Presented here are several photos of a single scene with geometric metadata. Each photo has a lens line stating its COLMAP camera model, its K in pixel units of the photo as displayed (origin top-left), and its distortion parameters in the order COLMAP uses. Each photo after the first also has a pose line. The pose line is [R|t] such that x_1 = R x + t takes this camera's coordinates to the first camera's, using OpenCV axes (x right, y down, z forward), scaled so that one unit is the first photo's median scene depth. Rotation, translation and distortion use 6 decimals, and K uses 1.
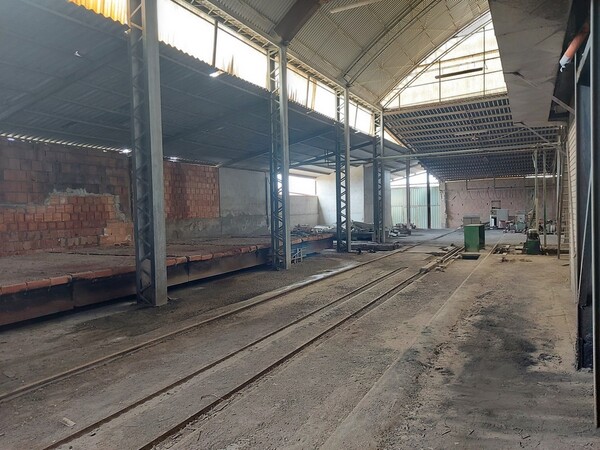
lens RADIAL K [[424.4, 0, 301.1], [0, 424.4, 225.0], [0, 0, 1]] dist [0.047156, -0.038655]
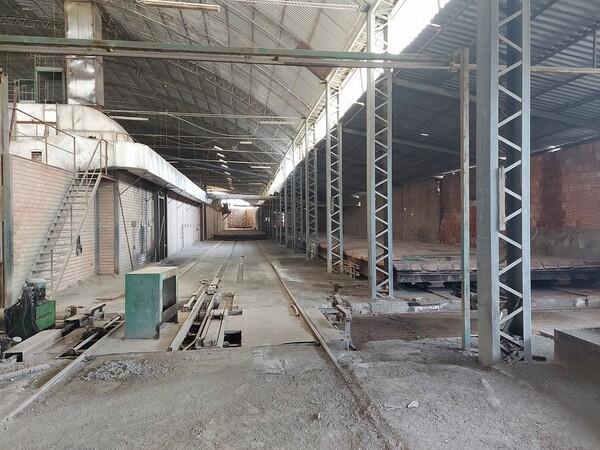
lens RADIAL K [[424.4, 0, 298.2], [0, 424.4, 222.7], [0, 0, 1]] dist [0.047156, -0.038655]
pose [[-0.808464, 0.036690, -0.587401, 0.496508], [0.015166, 0.999022, 0.041527, -0.060578], [0.588351, 0.024665, -0.808230, 1.314154]]
